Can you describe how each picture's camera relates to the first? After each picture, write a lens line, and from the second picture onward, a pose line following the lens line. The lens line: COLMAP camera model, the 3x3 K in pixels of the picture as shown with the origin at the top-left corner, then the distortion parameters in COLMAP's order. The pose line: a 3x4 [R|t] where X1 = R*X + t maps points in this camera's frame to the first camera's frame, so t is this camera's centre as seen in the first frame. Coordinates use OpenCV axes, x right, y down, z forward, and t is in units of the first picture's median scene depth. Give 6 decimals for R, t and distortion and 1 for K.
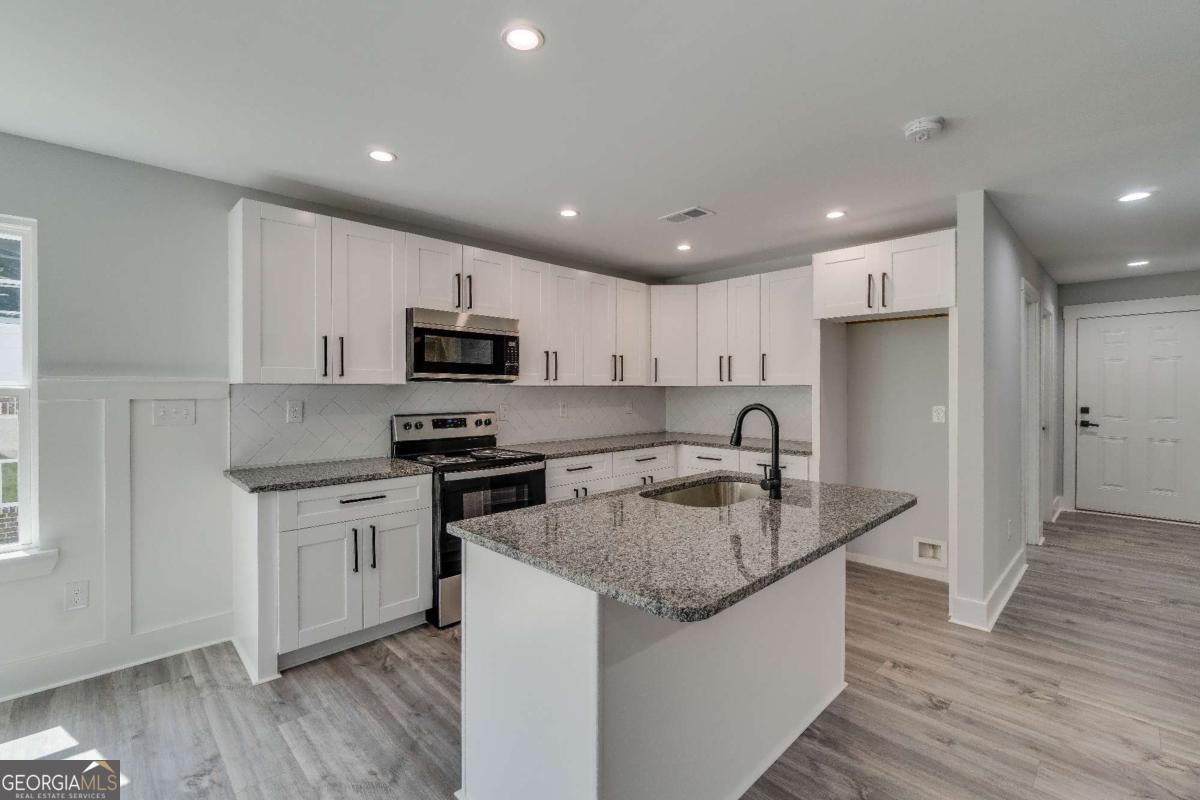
lens RADIAL K [[522.0, 0, 594.2], [0, 522.0, 395.6], [0, 0, 1]] dist [-0.004341, -0.000215]
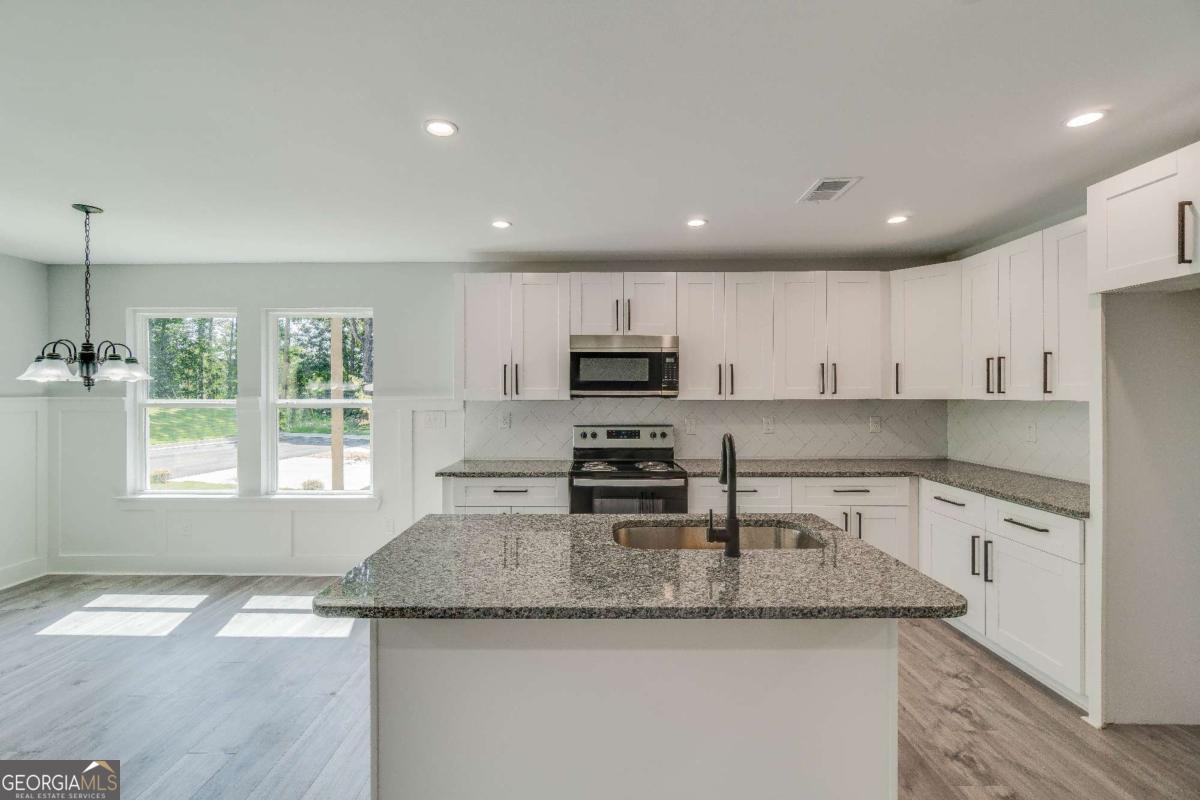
lens RADIAL K [[516.7, 0, 591.9], [0, 516.7, 392.5], [0, 0, 1]] dist [0.001197, 0.000033]
pose [[0.711230, -0.003931, -0.702948, 0.442543], [-0.004677, 0.999936, -0.010323, -0.024264], [0.702944, 0.010630, 0.711166, 0.171925]]
